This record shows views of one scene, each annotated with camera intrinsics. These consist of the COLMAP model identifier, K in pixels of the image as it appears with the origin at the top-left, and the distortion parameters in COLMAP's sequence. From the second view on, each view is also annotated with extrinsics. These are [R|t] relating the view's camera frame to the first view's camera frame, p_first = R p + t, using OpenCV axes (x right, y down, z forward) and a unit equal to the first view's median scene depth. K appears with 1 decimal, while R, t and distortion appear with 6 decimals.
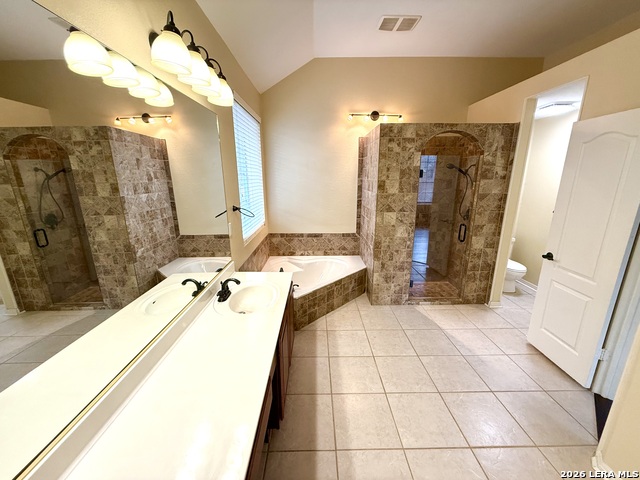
lens RADIAL K [[255.2, 0, 319.1], [0, 255.2, 239.6], [0, 0, 1]] dist [0.000323, -0.000247]
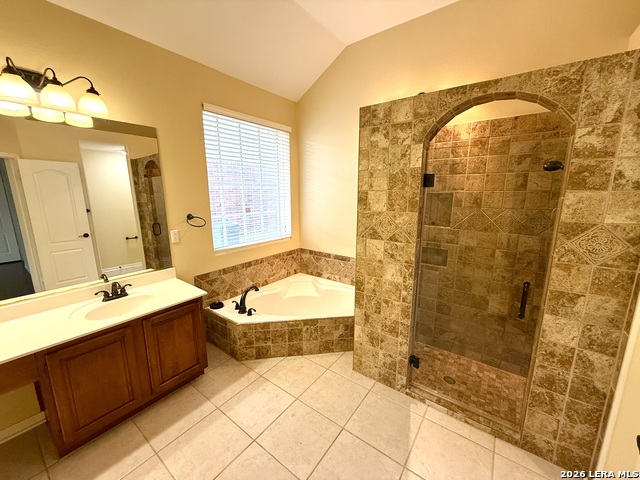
lens RADIAL K [[255.2, 0, 319.1], [0, 255.2, 239.6], [0, 0, 1]] dist [0.000323, -0.000247]
pose [[0.793063, 0.118466, -0.597509, 0.550661], [-0.150432, 0.988614, -0.003656, -0.082882], [0.590273, 0.092784, 0.801854, 0.388664]]
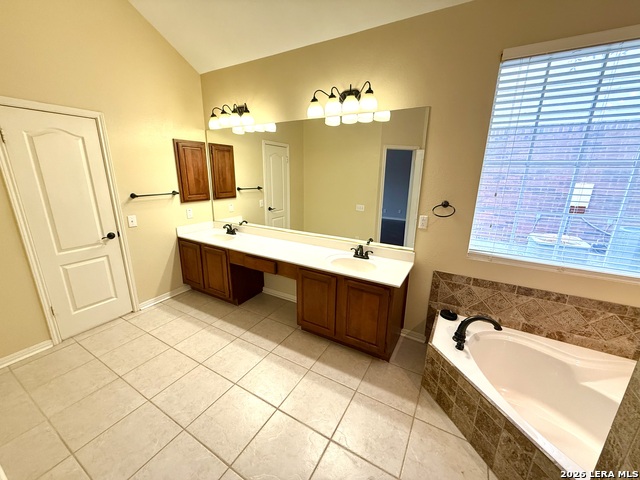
lens RADIAL K [[255.2, 0, 319.1], [0, 255.2, 239.6], [0, 0, 1]] dist [0.000323, -0.000247]
pose [[-0.512554, 0.221701, -0.829541, 0.518149], [-0.217849, 0.900907, 0.375378, -0.196134], [0.830560, 0.373116, -0.413466, 0.826324]]
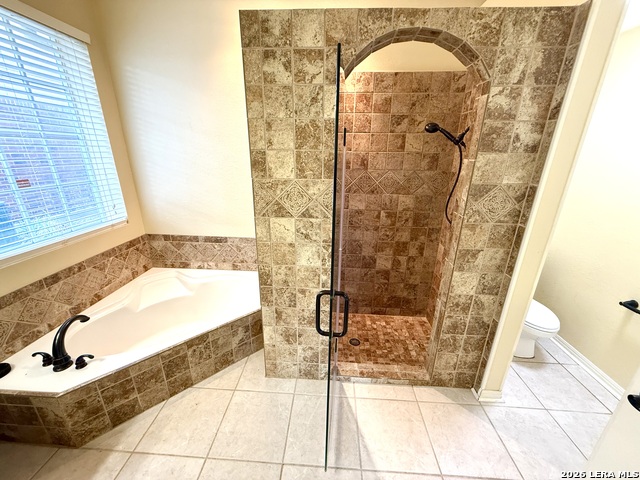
lens RADIAL K [[255.2, 0, 319.1], [0, 255.2, 239.6], [0, 0, 1]] dist [0.000323, -0.000247]
pose [[0.997265, 0.039757, -0.062301, 0.378395], [-0.034096, 0.995409, 0.089433, -0.111066], [0.065570, -0.087064, 0.994042, 0.509889]]
